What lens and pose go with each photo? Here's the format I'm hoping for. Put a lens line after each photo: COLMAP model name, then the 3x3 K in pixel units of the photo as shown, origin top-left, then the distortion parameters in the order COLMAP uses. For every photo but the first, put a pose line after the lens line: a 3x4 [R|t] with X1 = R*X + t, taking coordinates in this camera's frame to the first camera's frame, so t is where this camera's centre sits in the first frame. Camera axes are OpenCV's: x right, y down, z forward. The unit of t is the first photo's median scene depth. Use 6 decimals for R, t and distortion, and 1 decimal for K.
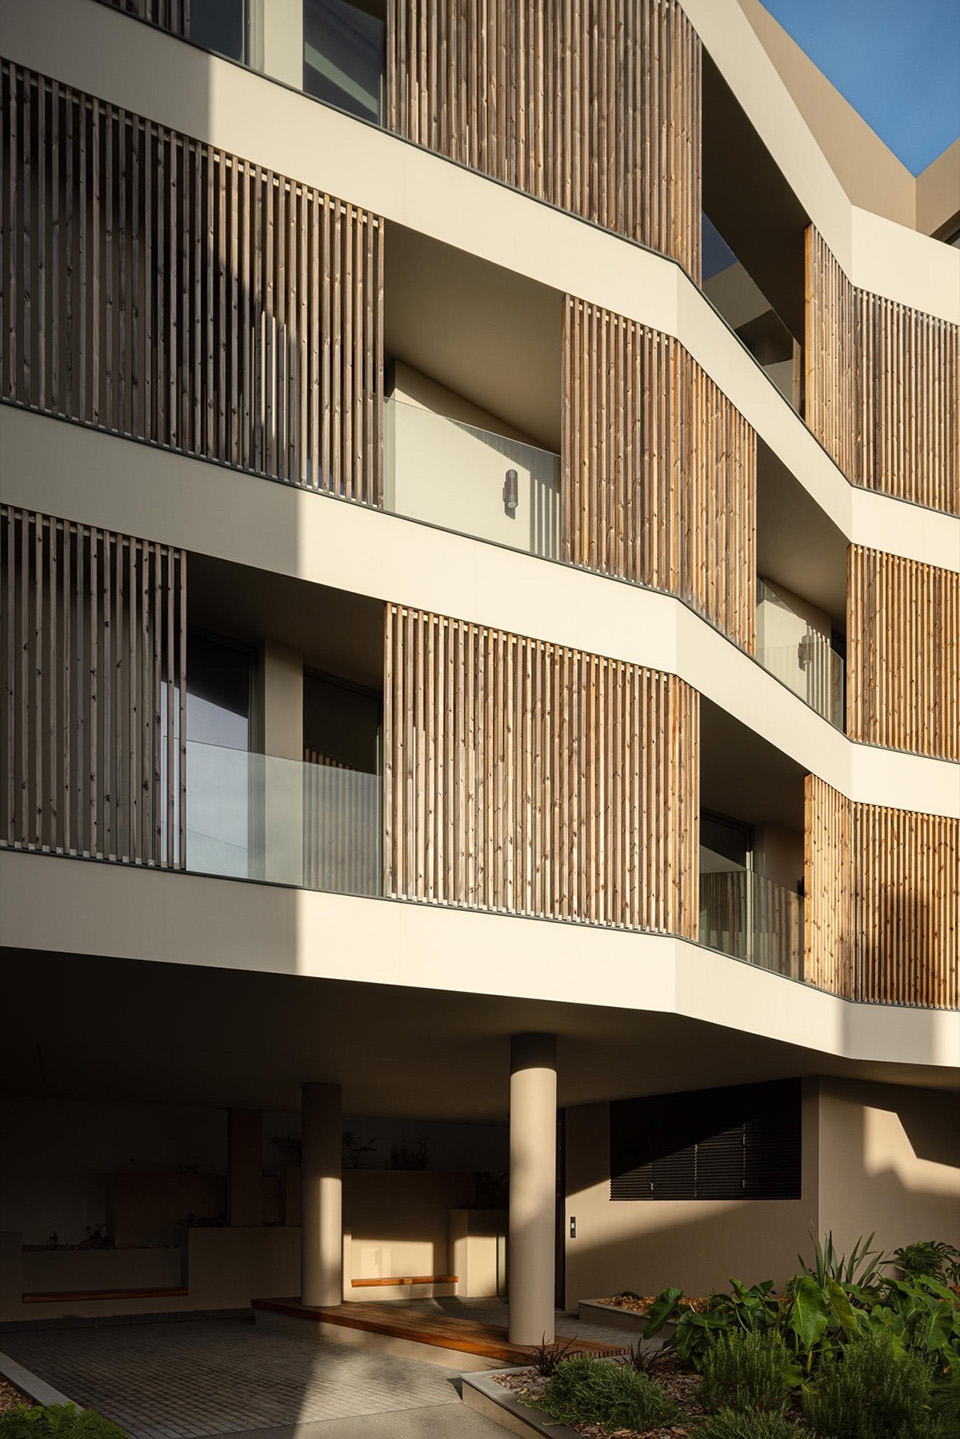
lens RADIAL K [[994.1, 0, 480.0], [0, 994.1, 726.5], [0, 0, 1]] dist [0.007258, -0.001257]
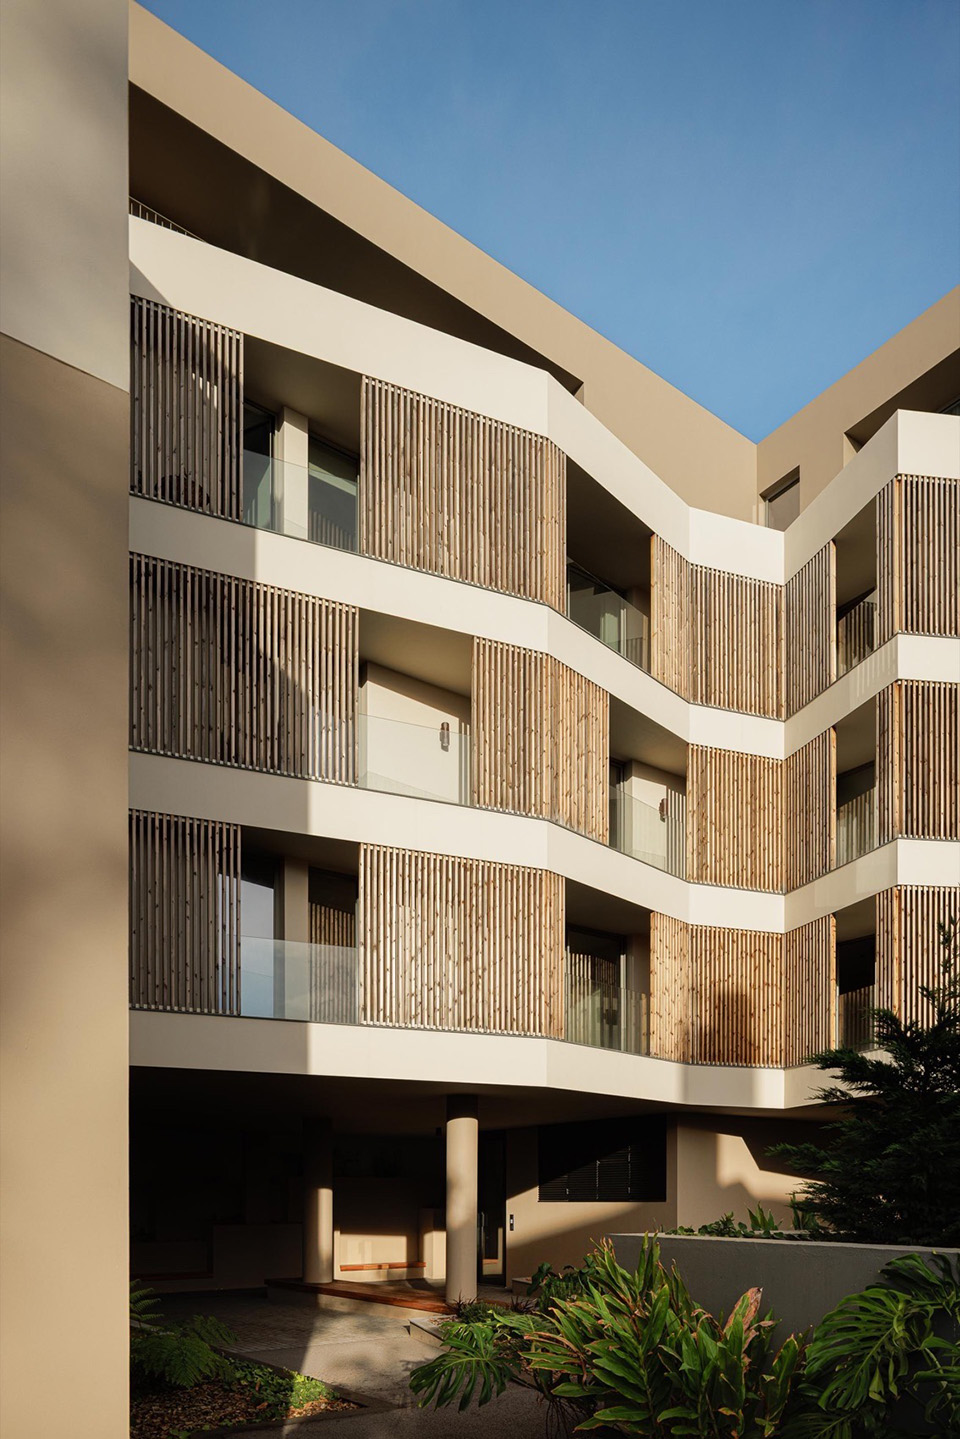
lens RADIAL K [[994.1, 0, 480.9], [0, 994.1, 712.6], [0, 0, 1]] dist [0.007258, -0.001257]
pose [[0.999943, -0.001784, 0.010491, 0.078760], [0.001838, 0.999985, -0.005121, -0.297332], [-0.010482, 0.005140, 0.999932, -0.574528]]
